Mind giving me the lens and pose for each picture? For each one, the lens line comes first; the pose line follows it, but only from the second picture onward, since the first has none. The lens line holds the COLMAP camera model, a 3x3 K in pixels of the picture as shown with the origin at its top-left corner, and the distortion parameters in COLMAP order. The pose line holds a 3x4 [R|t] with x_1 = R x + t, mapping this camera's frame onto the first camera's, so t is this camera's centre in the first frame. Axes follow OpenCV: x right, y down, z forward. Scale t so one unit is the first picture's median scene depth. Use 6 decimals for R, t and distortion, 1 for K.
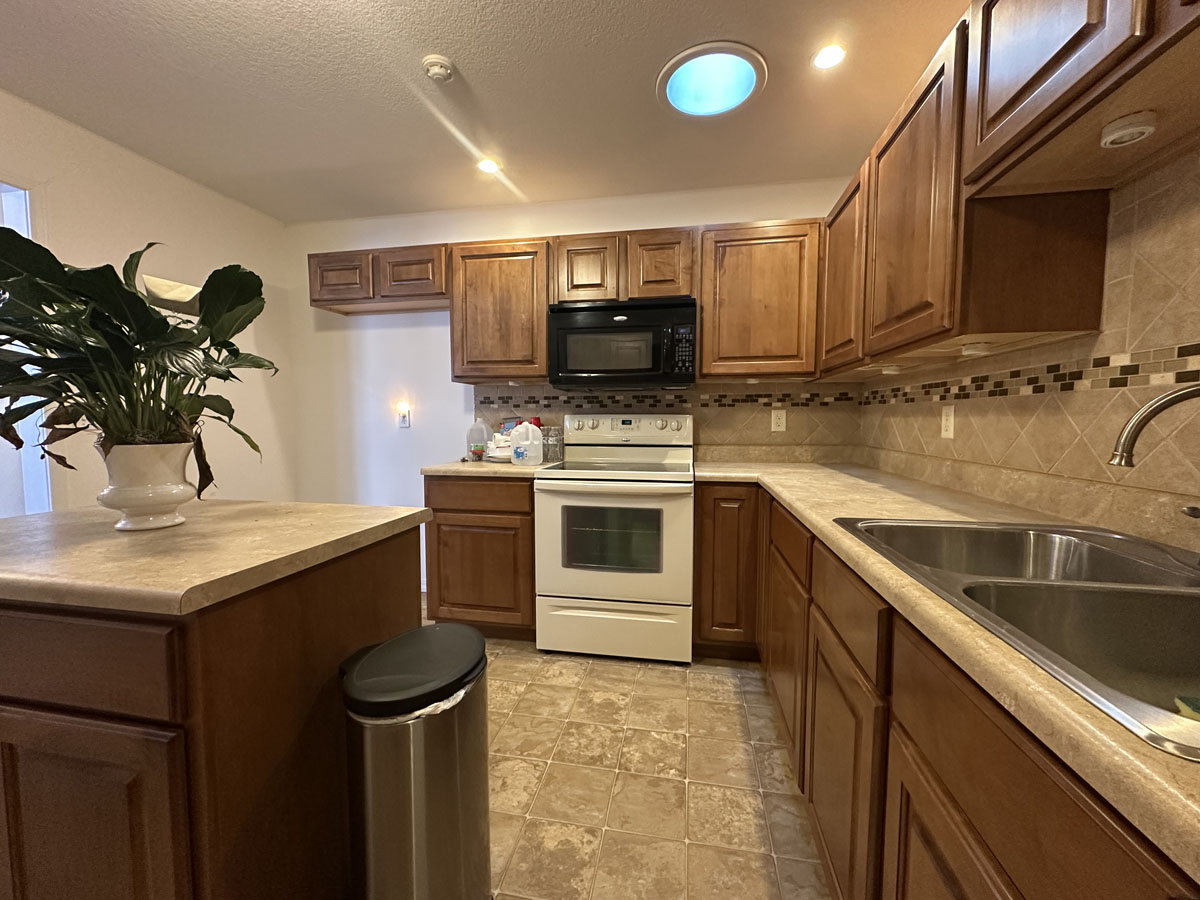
lens RADIAL K [[478.0, 0, 600.5], [0, 478.0, 452.3], [0, 0, 1]] dist [-0.004691, 0.000699]
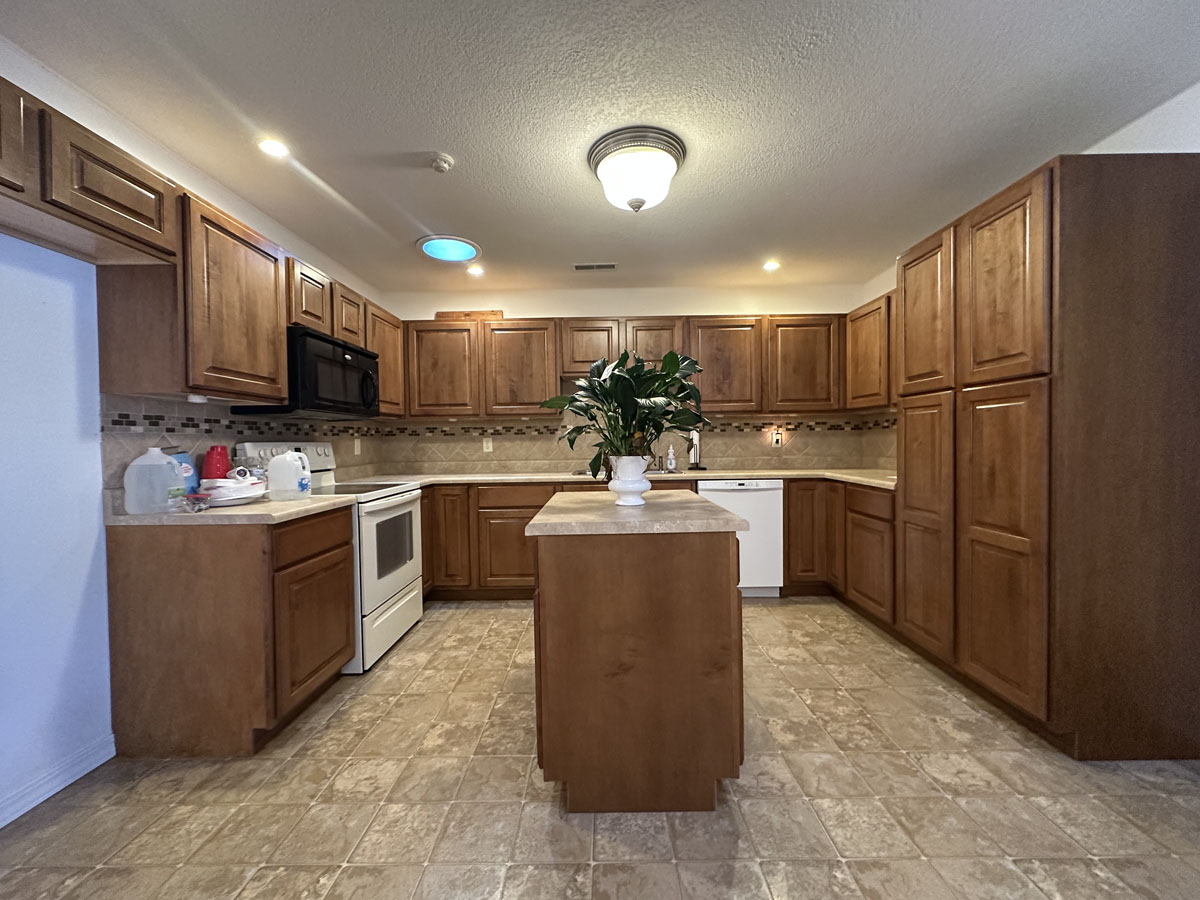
lens RADIAL K [[478.0, 0, 598.7], [0, 478.0, 450.4], [0, 0, 1]] dist [-0.004691, 0.000699]
pose [[-0.176796, -0.015624, 0.984124, -1.457859], [0.084236, 0.995965, 0.030945, -0.055369], [-0.980636, 0.088369, -0.174766, 0.778970]]
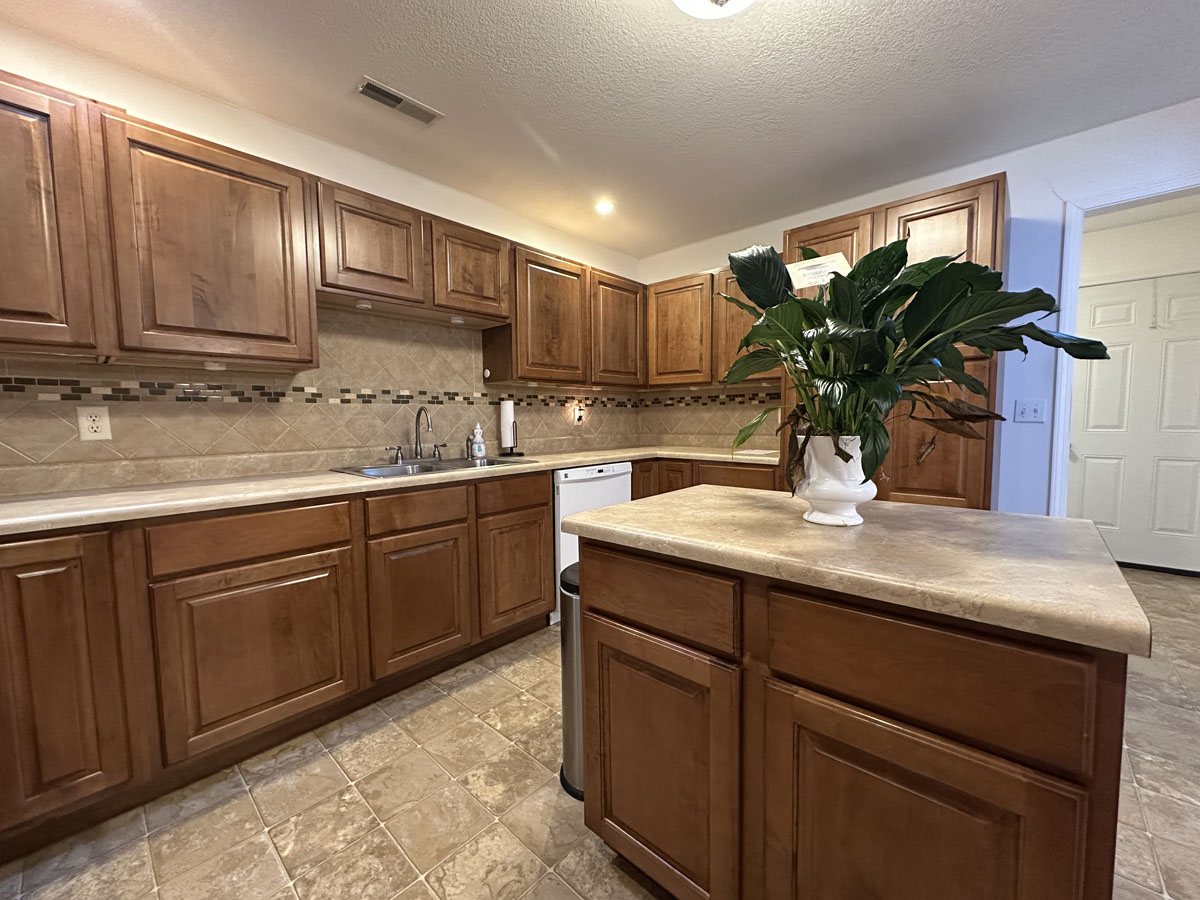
lens RADIAL K [[478.0, 0, 601.0], [0, 478.0, 451.0], [0, 0, 1]] dist [-0.004691, 0.000699]
pose [[-0.852085, -0.027501, 0.522681, -0.585083], [0.048159, 0.990263, 0.130613, -0.074692], [-0.521184, 0.136465, -0.842463, 1.139435]]
